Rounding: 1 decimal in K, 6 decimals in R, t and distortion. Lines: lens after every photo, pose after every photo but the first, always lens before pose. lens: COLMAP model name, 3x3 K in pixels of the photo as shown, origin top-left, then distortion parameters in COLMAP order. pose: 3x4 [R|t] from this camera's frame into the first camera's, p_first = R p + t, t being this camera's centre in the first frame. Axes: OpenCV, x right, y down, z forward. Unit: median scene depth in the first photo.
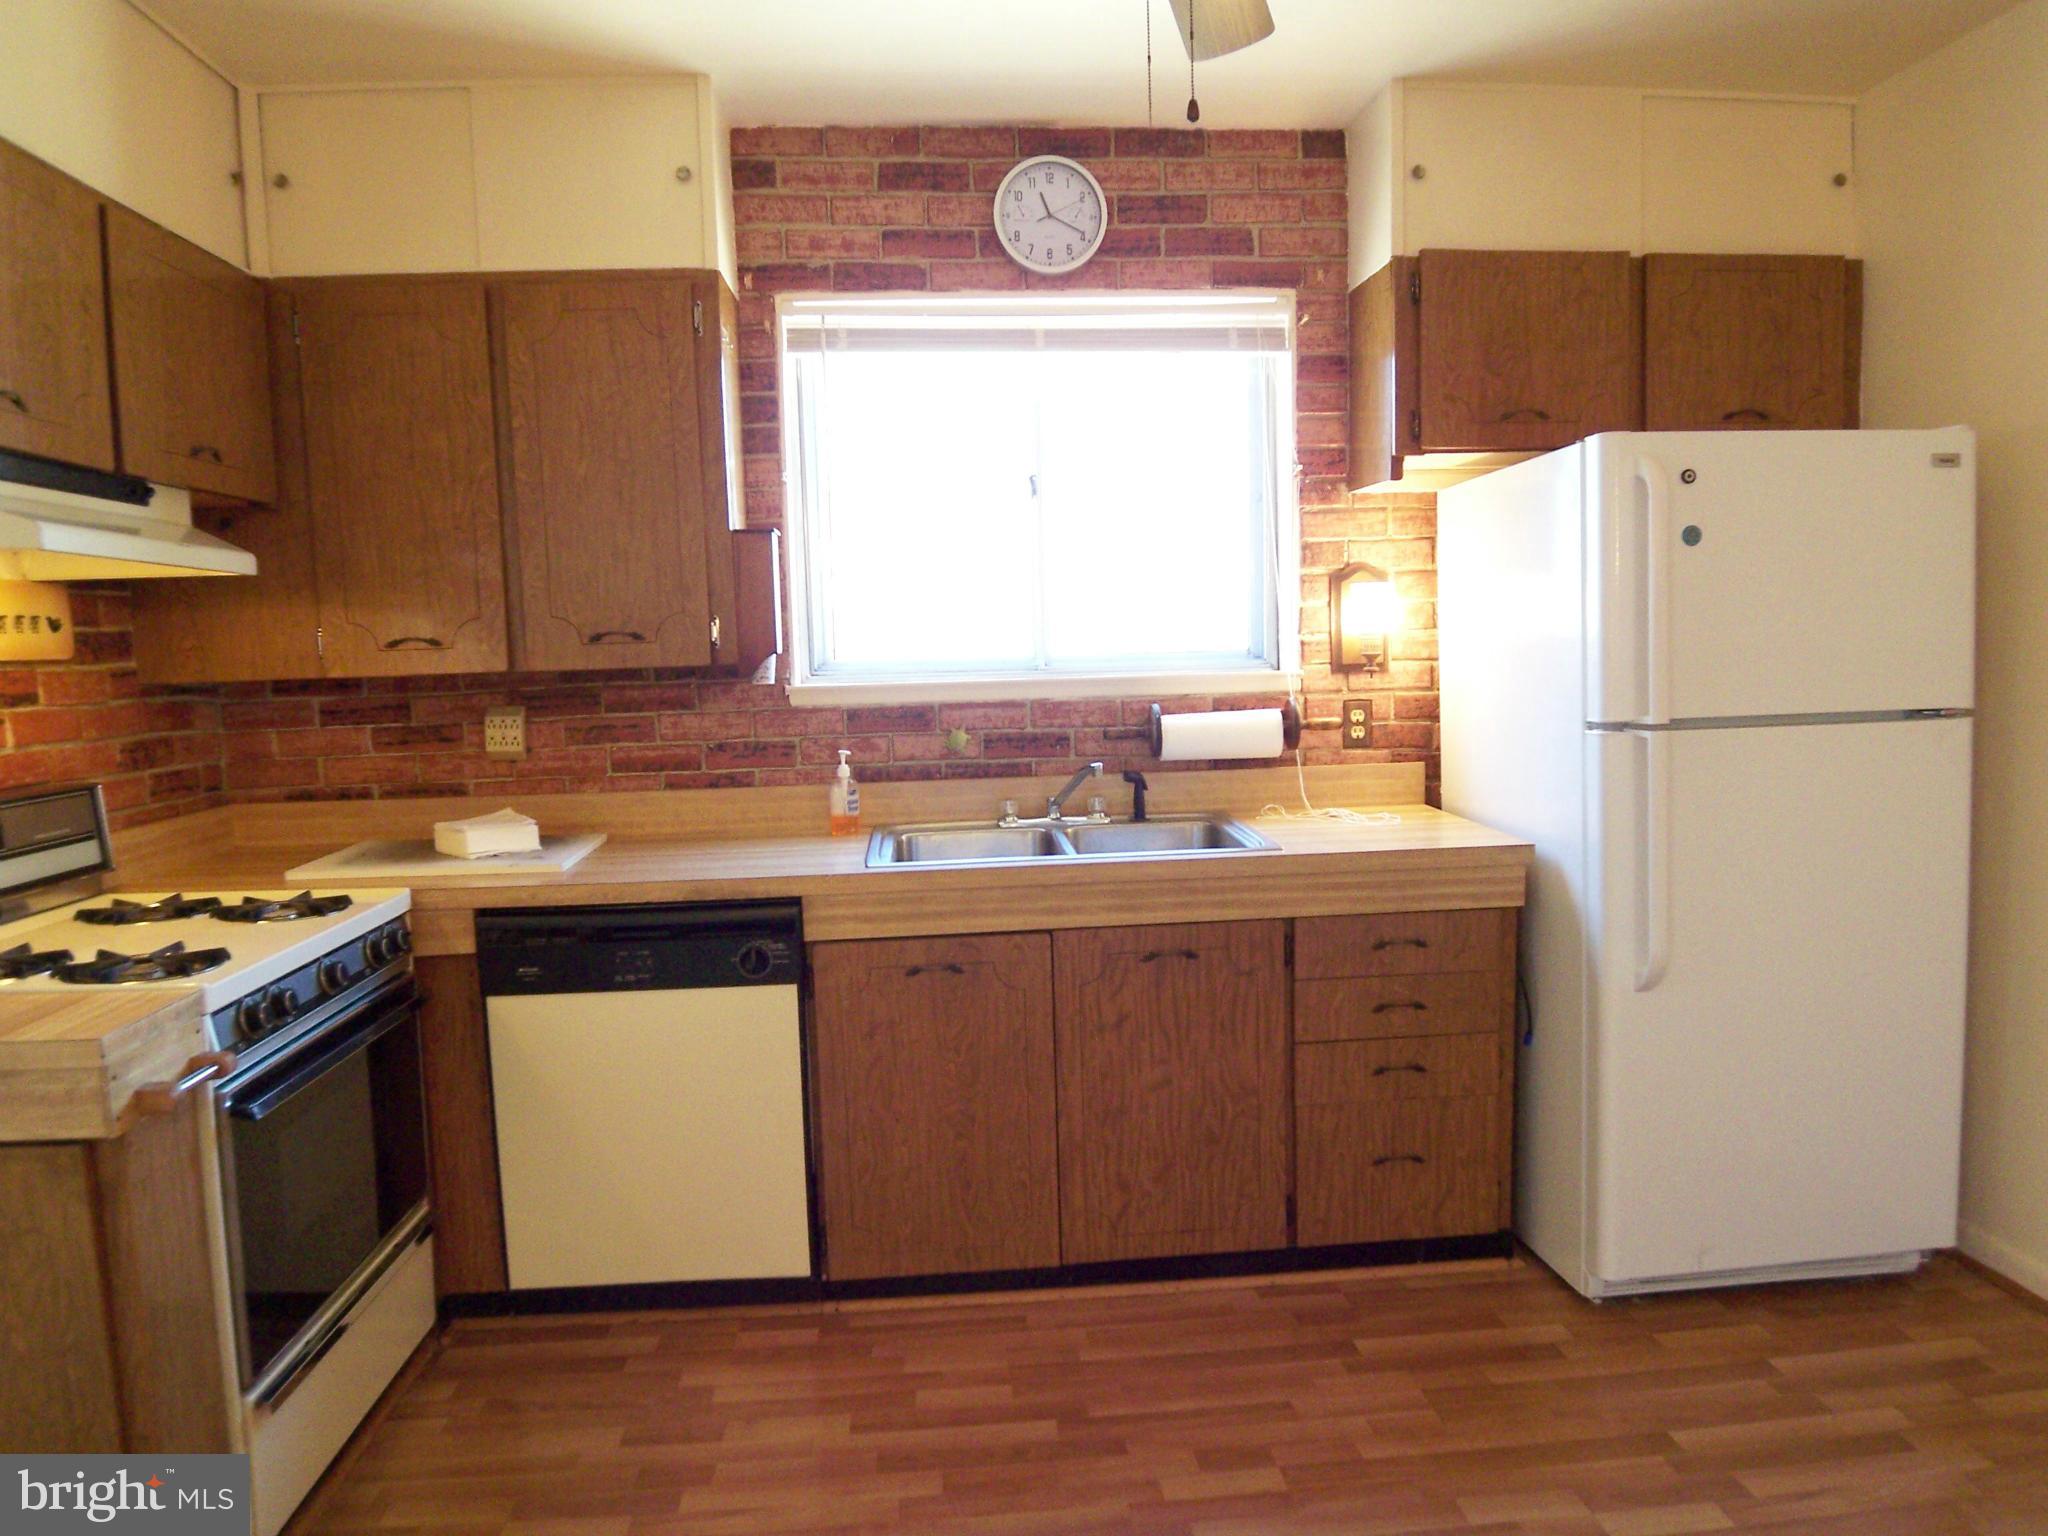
lens RADIAL K [[1358.0, 0, 1021.0], [0, 1358.0, 780.9], [0, 0, 1]] dist [-0.017422, -0.027715]
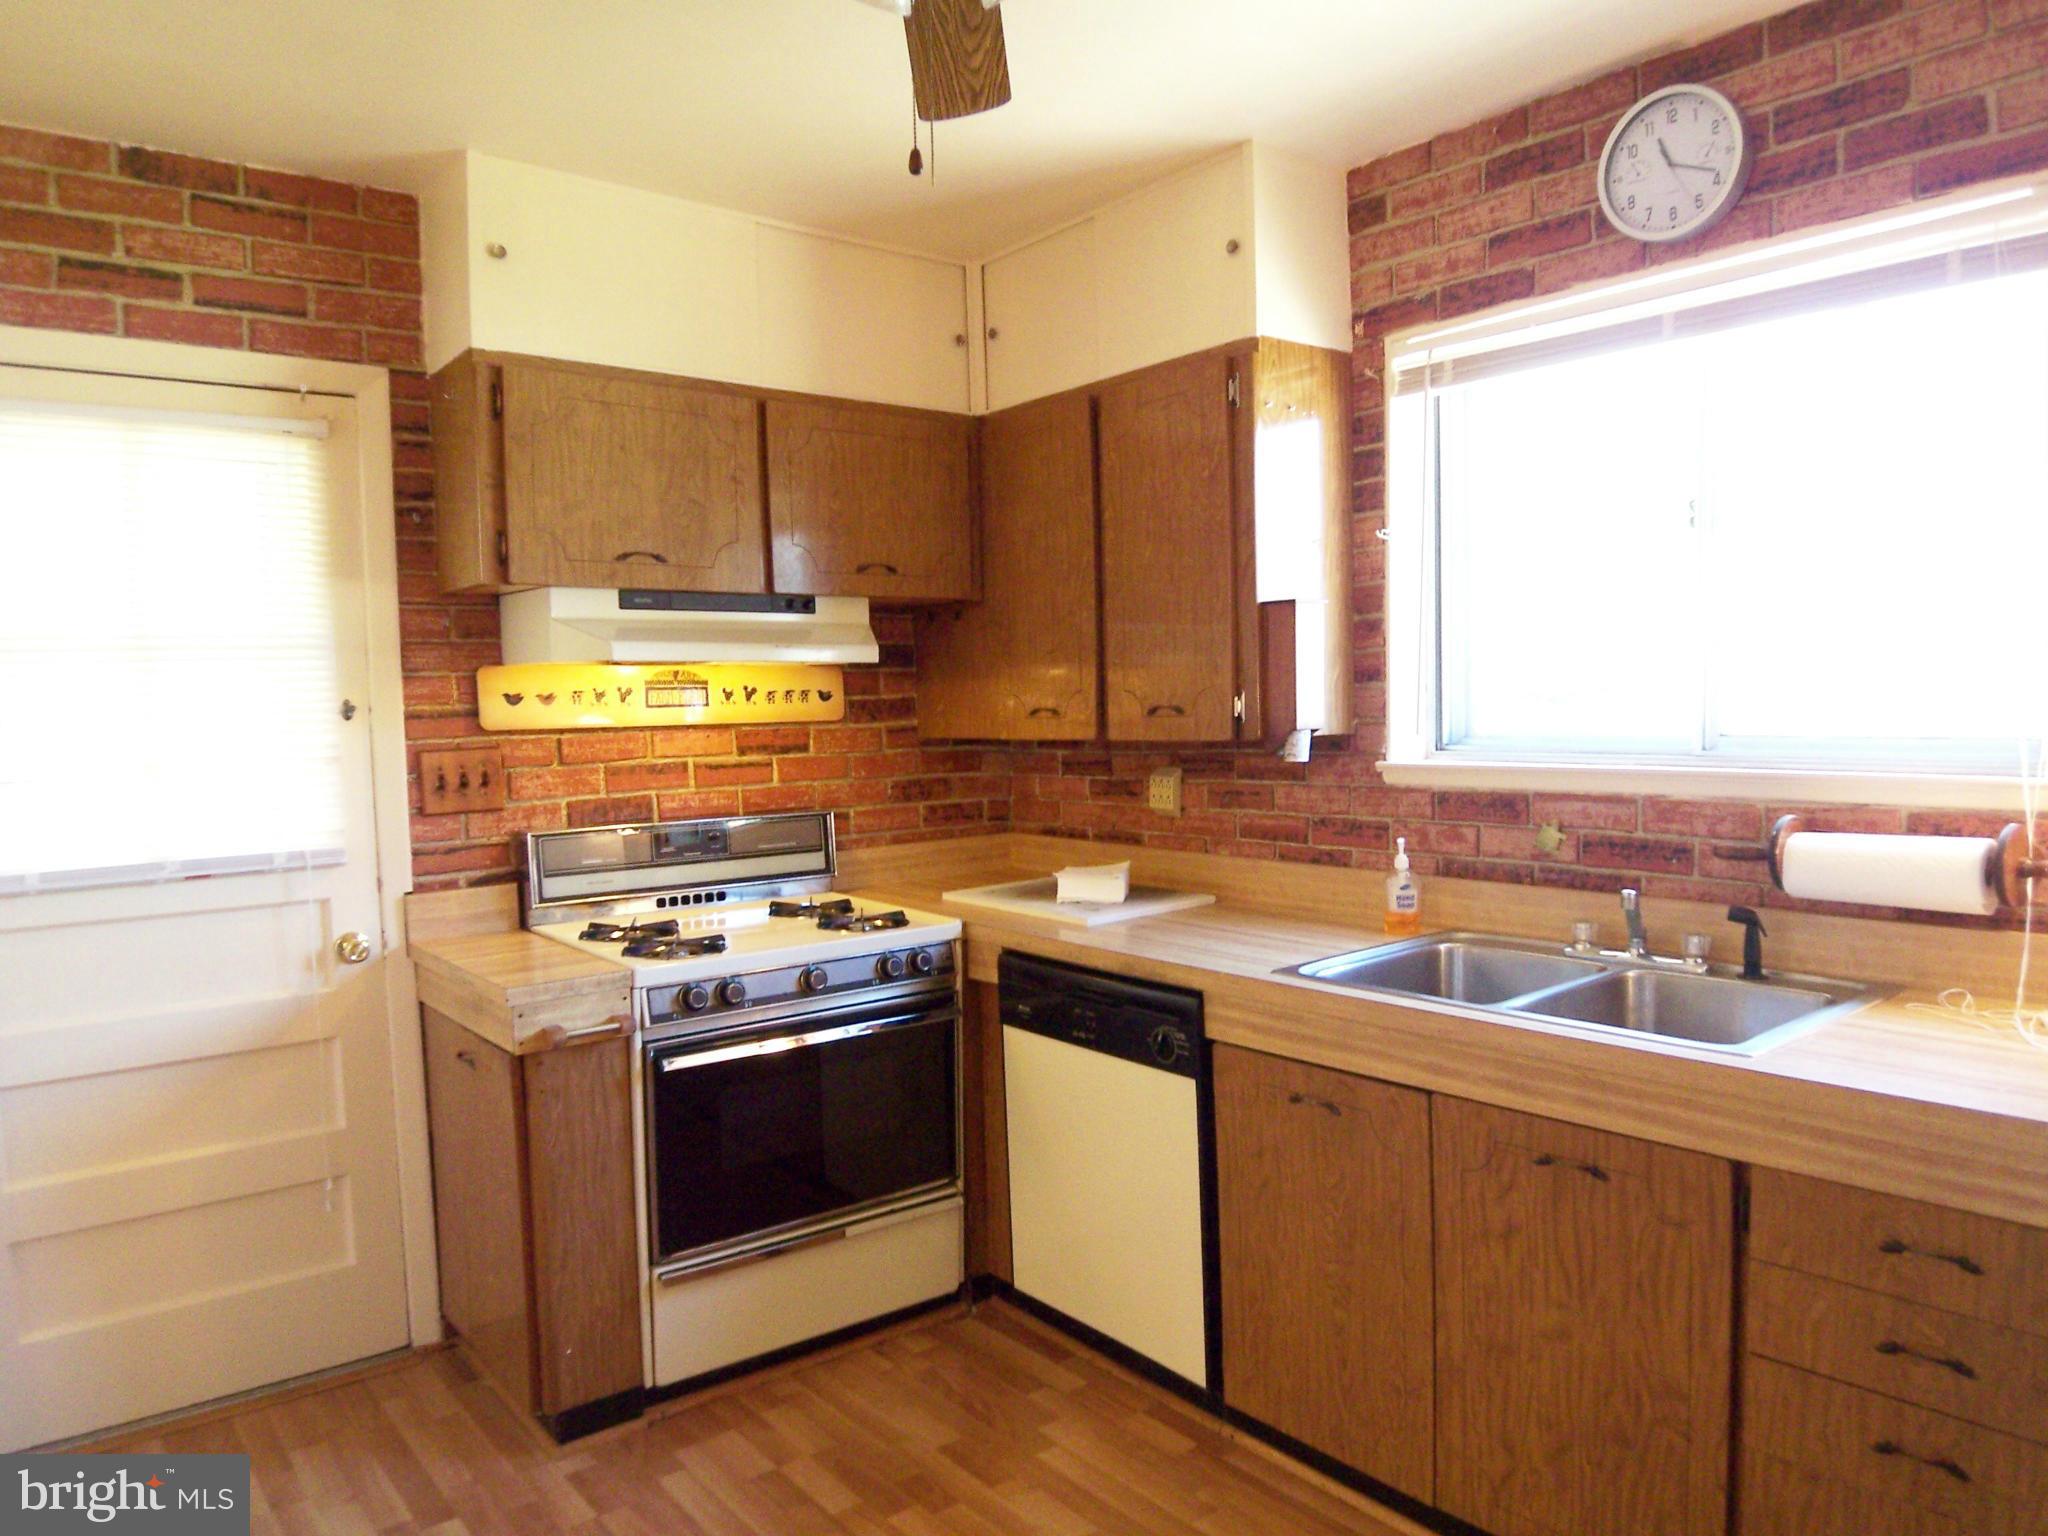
lens RADIAL K [[1358.0, 0, 1021.0], [0, 1358.0, 780.9], [0, 0, 1]] dist [-0.017422, -0.027715]
pose [[0.576754, 0.063429, -0.814452, 0.445206], [-0.075377, 0.996860, 0.024257, -0.062829], [0.813433, 0.047401, 0.579724, 0.281655]]
